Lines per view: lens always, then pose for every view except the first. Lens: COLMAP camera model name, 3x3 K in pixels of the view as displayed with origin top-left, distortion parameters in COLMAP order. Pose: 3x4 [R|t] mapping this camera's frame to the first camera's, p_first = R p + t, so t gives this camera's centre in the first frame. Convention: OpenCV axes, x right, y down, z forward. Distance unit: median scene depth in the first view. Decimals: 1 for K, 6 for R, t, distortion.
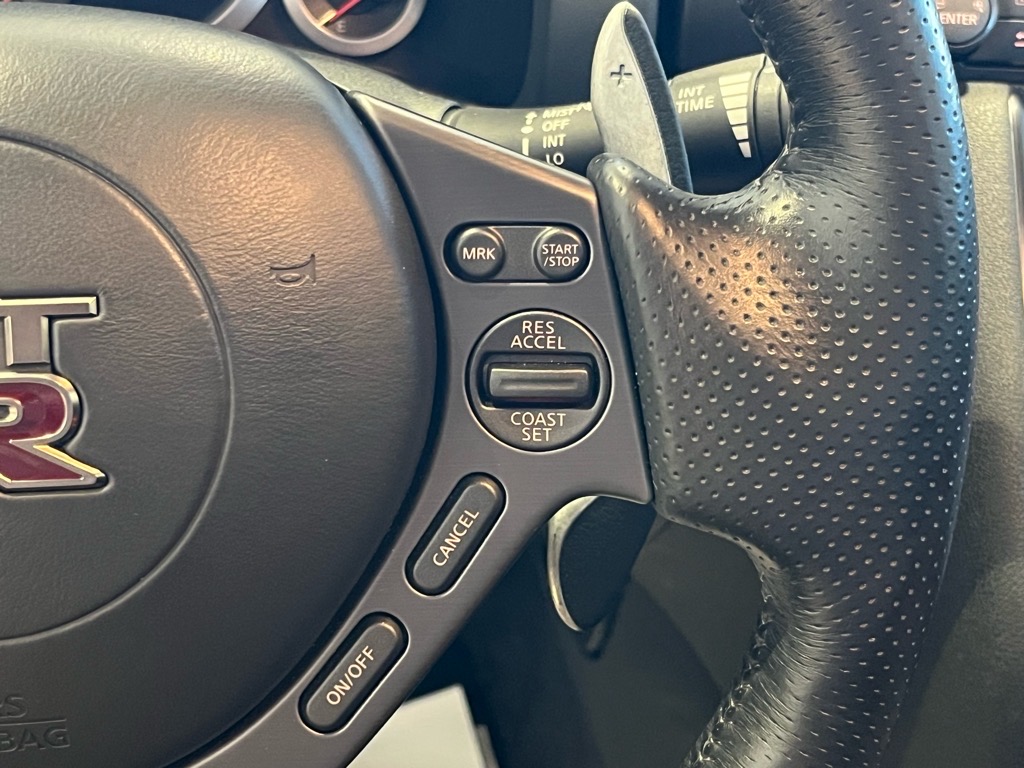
lens RADIAL K [[1621.1, 0, 512.0], [0, 1621.1, 384.0], [0, 0, 1]] dist [0.070014, 0.018932]
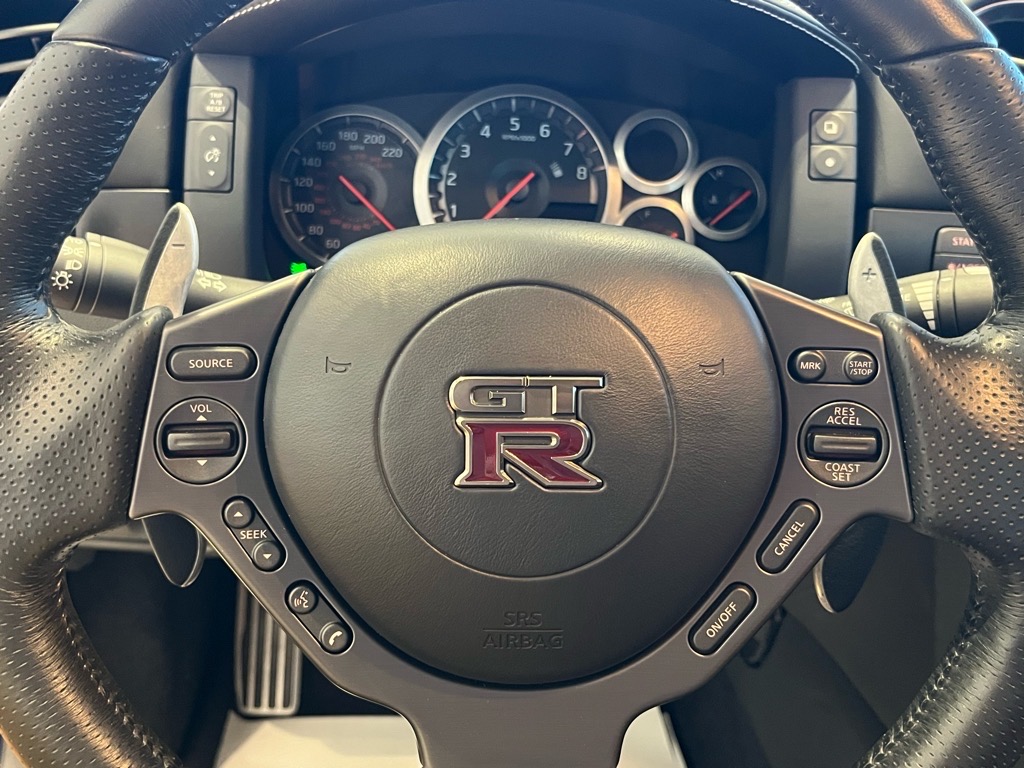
lens RADIAL K [[991.3, 0, 512.0], [0, 991.3, 384.0], [0, 0, 1]] dist [-0.010738, -0.022643]
pose [[0.991882, 0.031705, -0.123143, -0.199891], [-0.047981, 0.990148, -0.131547, 0.087924], [0.117759, 0.136388, 0.983632, -0.042316]]
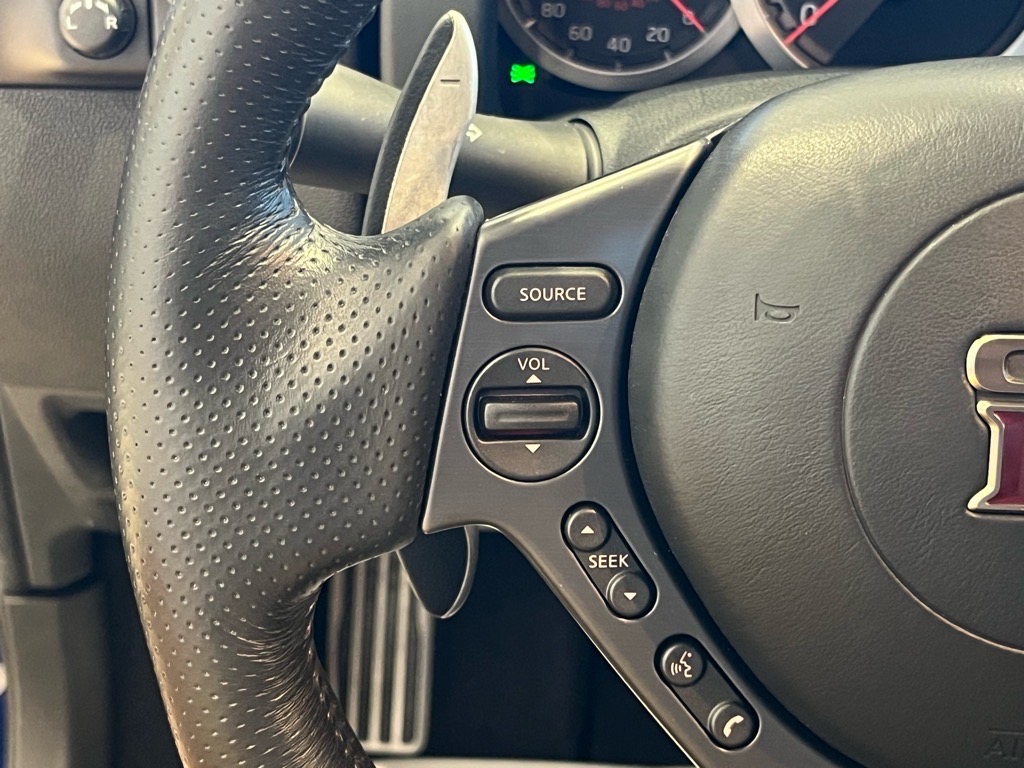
lens RADIAL K [[1642.5, 0, 512.0], [0, 1642.5, 384.0], [0, 0, 1]] dist [0.058818, -0.047637]
pose [[0.973681, 0.073039, -0.215894, -0.423457], [-0.077342, 0.996938, -0.011539, 0.020781], [0.214390, 0.027933, 0.976349, -0.120875]]
